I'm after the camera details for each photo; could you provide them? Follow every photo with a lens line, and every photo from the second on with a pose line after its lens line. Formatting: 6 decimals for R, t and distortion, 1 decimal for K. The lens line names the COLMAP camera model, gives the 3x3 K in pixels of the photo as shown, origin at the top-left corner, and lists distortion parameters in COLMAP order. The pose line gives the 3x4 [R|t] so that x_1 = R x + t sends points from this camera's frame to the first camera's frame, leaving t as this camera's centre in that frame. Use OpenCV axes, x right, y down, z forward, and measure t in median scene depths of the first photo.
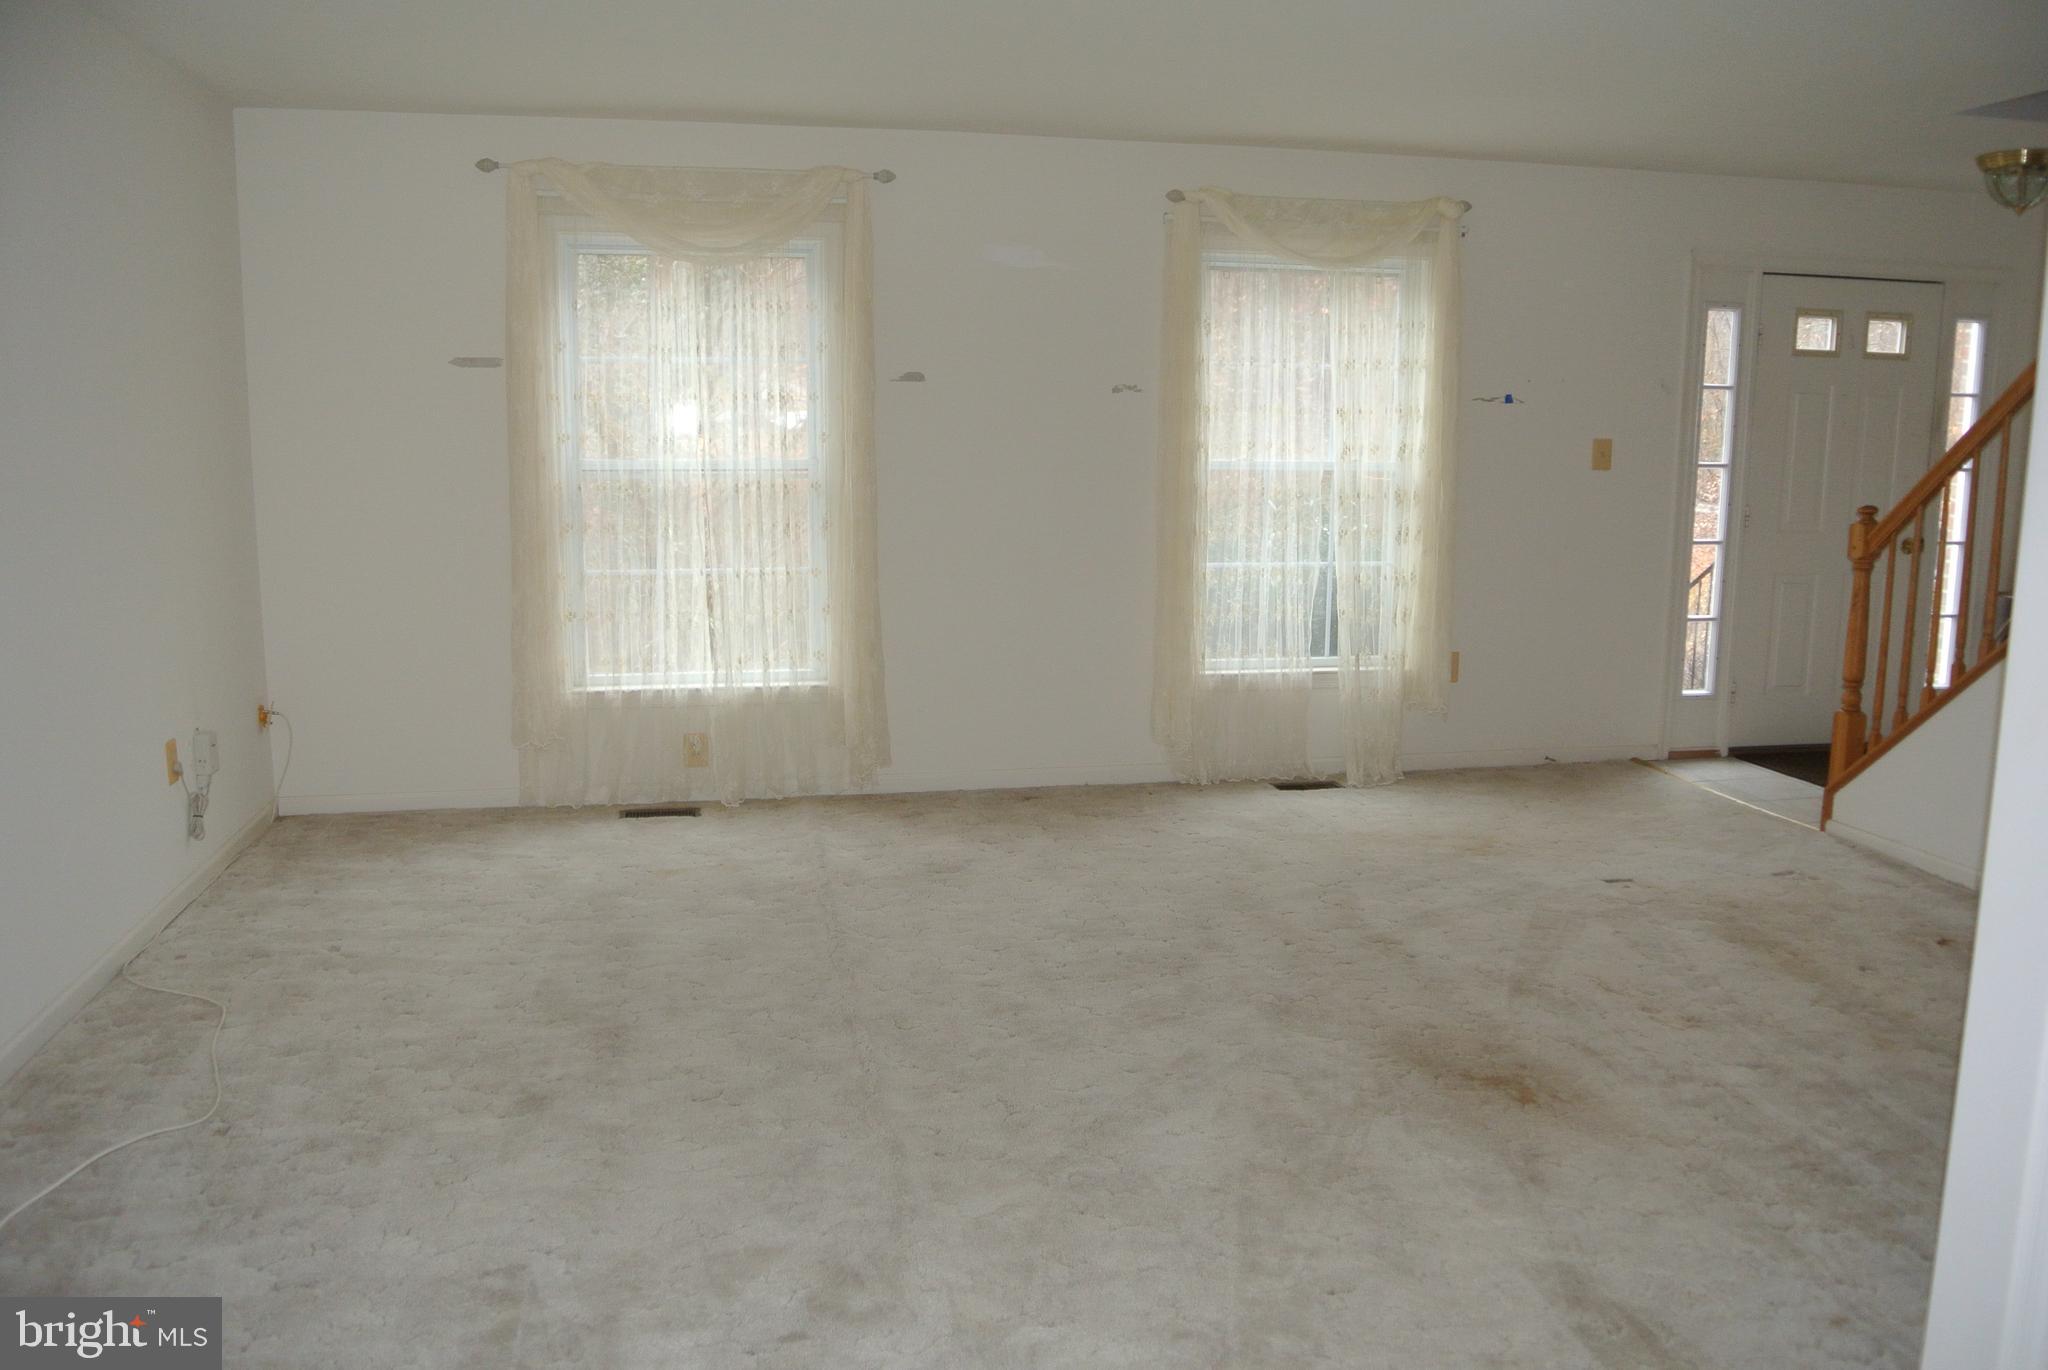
lens RADIAL K [[1585.2, 0, 1024.0], [0, 1585.2, 685.0], [0, 0, 1]] dist [0.001948, 0.005853]
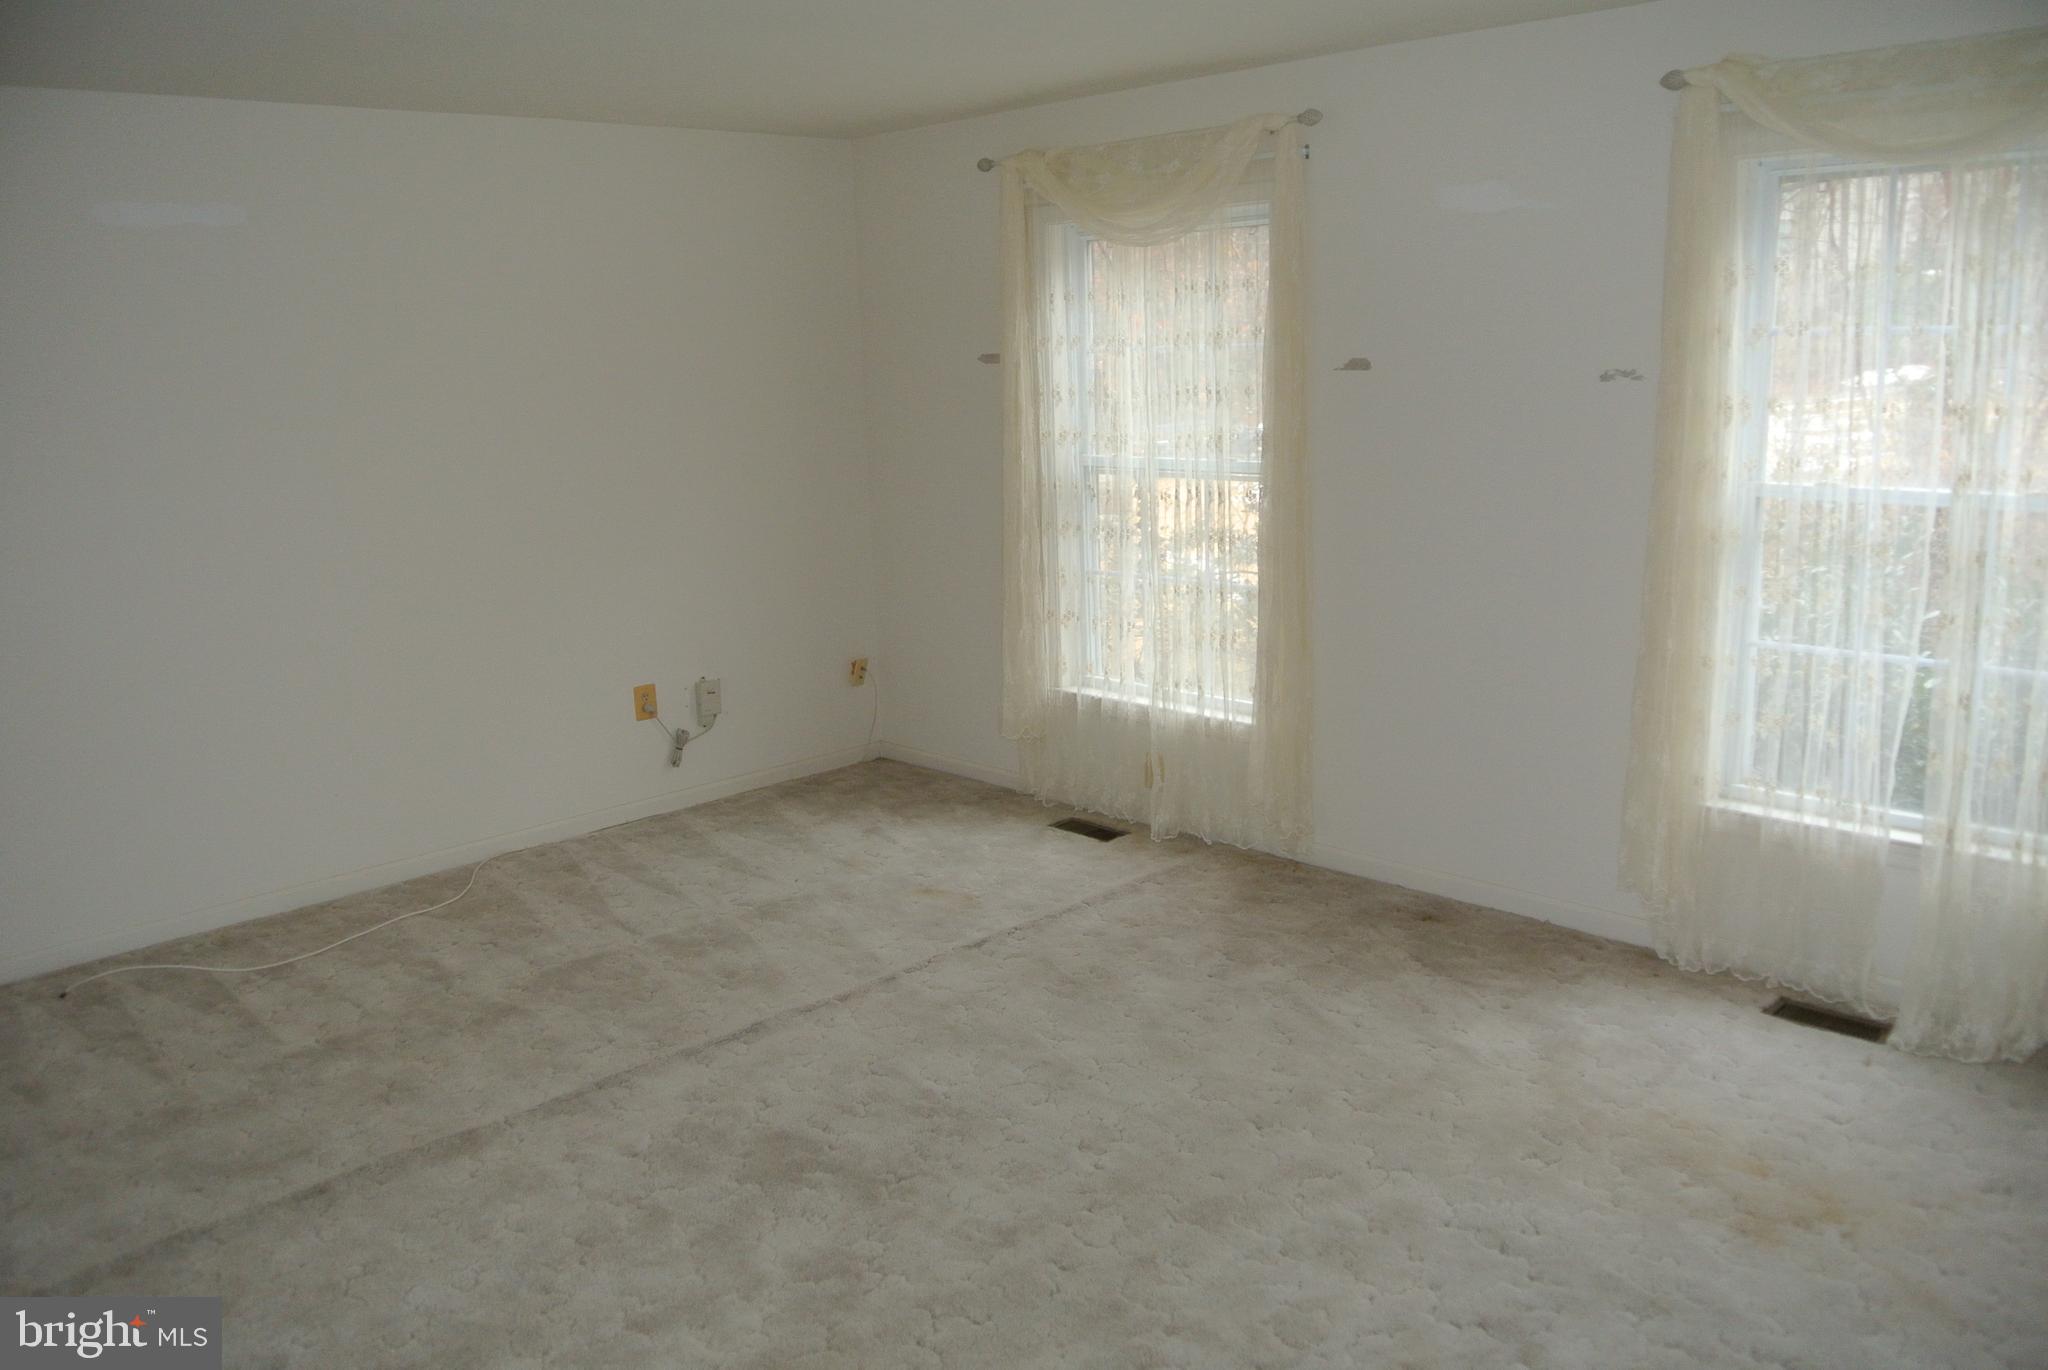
lens RADIAL K [[1585.2, 0, 1024.0], [0, 1585.2, 685.0], [0, 0, 1]] dist [0.001948, 0.005853]
pose [[0.577761, 0.150001, -0.802304, 0.495915], [-0.105880, 0.988436, 0.108553, -0.103834], [0.809309, 0.022231, 0.586962, 0.400403]]
